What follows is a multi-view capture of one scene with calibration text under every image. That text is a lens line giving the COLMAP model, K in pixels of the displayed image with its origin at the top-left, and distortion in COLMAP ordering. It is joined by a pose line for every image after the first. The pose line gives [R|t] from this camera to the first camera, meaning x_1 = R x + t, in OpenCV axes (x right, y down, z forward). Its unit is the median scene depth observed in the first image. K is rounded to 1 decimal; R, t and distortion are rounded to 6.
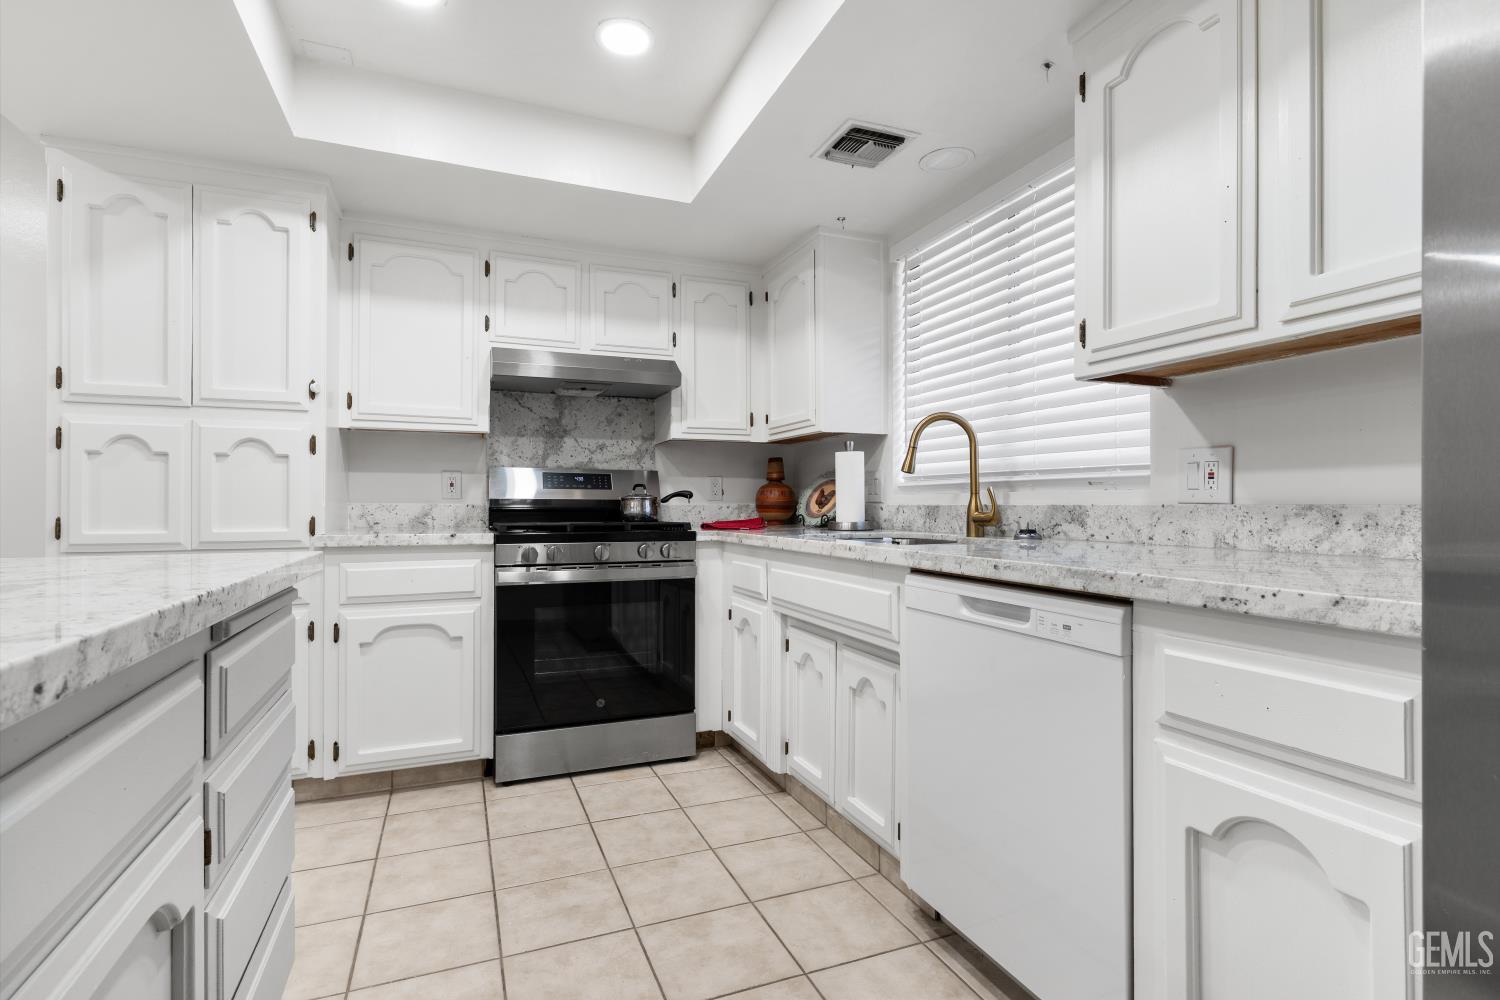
lens RADIAL K [[732.1, 0, 744.6], [0, 732.1, 504.9], [0, 0, 1]] dist [-0.000876, -0.000103]
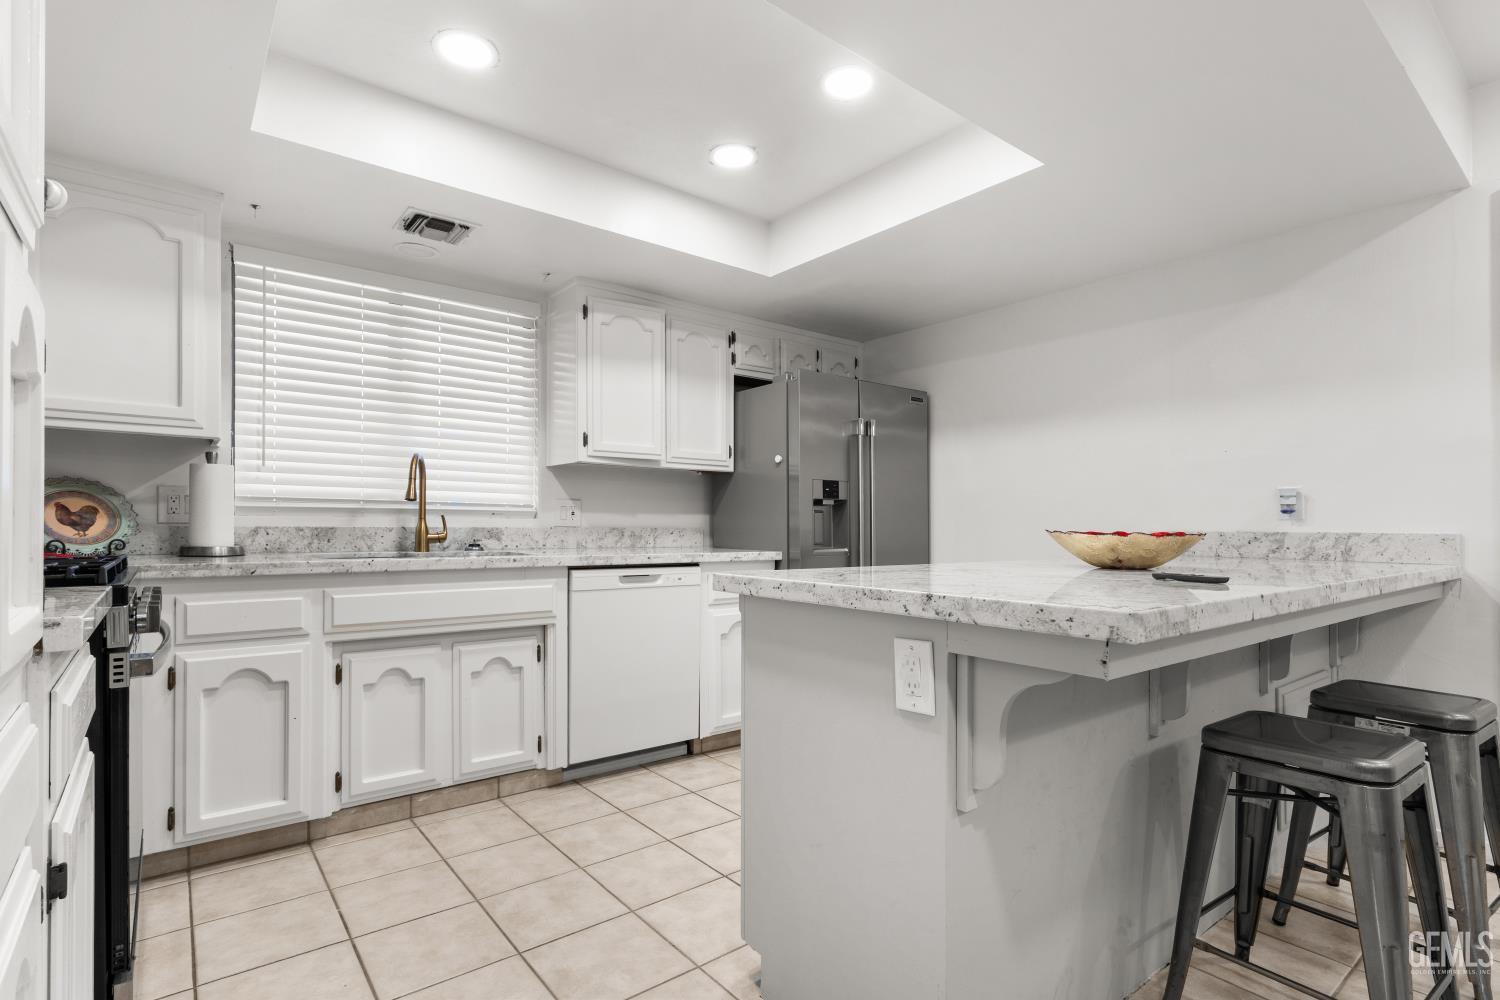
lens RADIAL K [[718.6, 0, 743.1], [0, 718.6, 519.9], [0, 0, 1]] dist [0.000562, 0.000097]
pose [[-0.287146, 0.005142, 0.957873, -1.189446], [-0.006390, 0.999953, -0.007283, -0.008272], [-0.957866, -0.008212, -0.287099, 0.921427]]
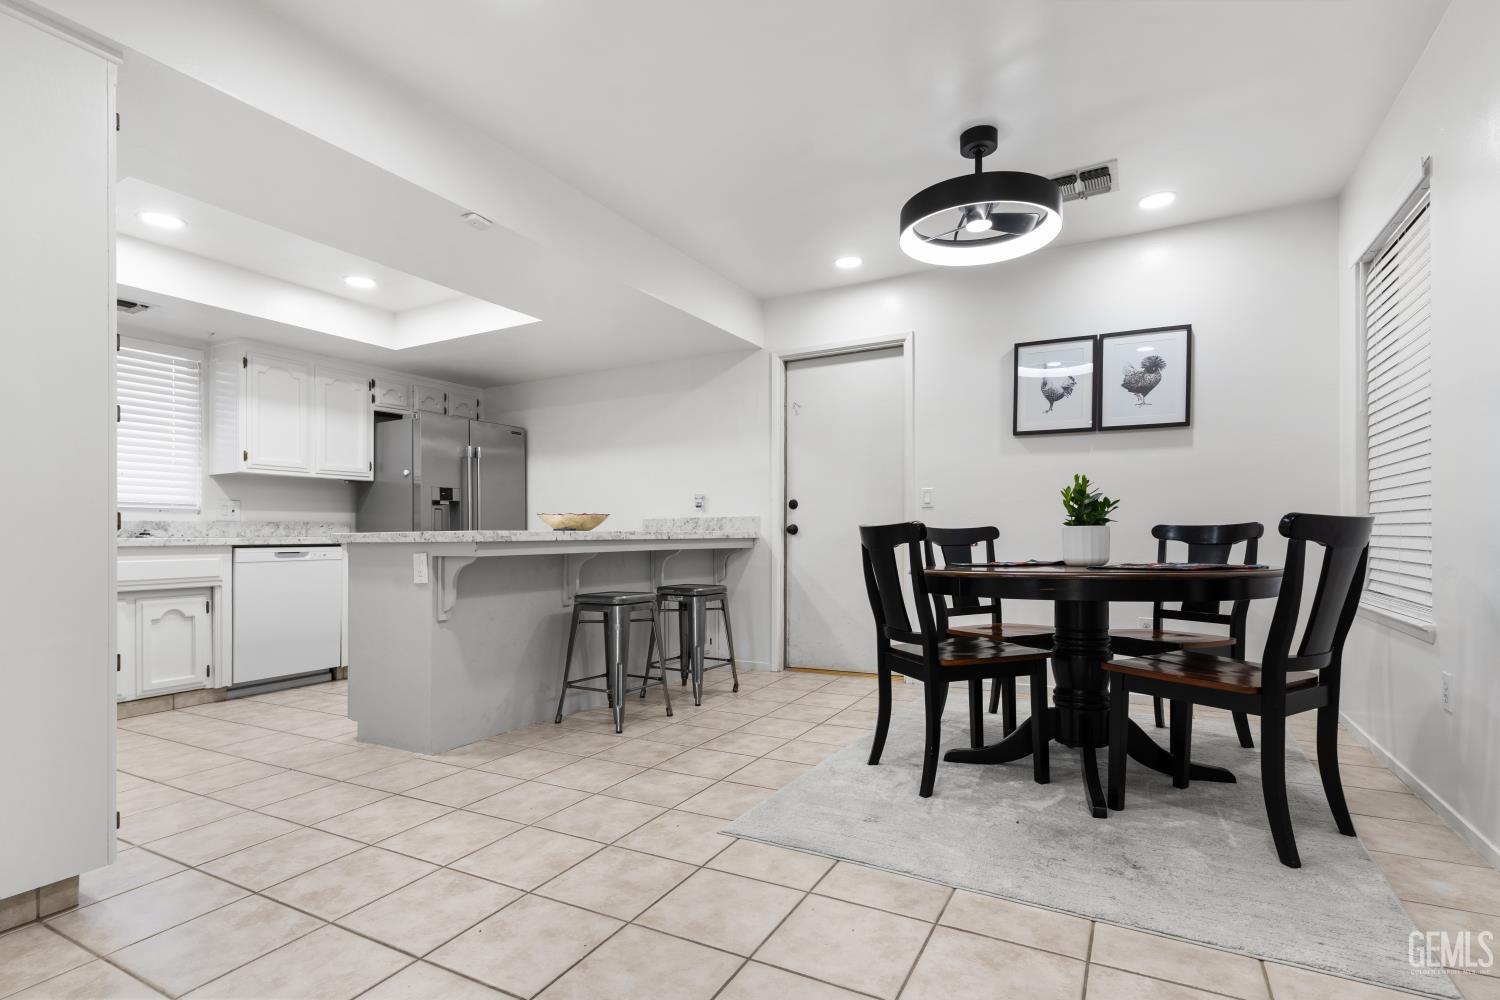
lens RADIAL K [[720.6, 0, 755.1], [0, 720.6, 514.0], [0, 0, 1]] dist [0.001650, -0.000229]
pose [[-0.648661, 0.030006, 0.760486, -2.188647], [0.011546, 0.999495, -0.029588, 0.060279], [-0.760990, -0.010412, -0.648680, 1.036897]]
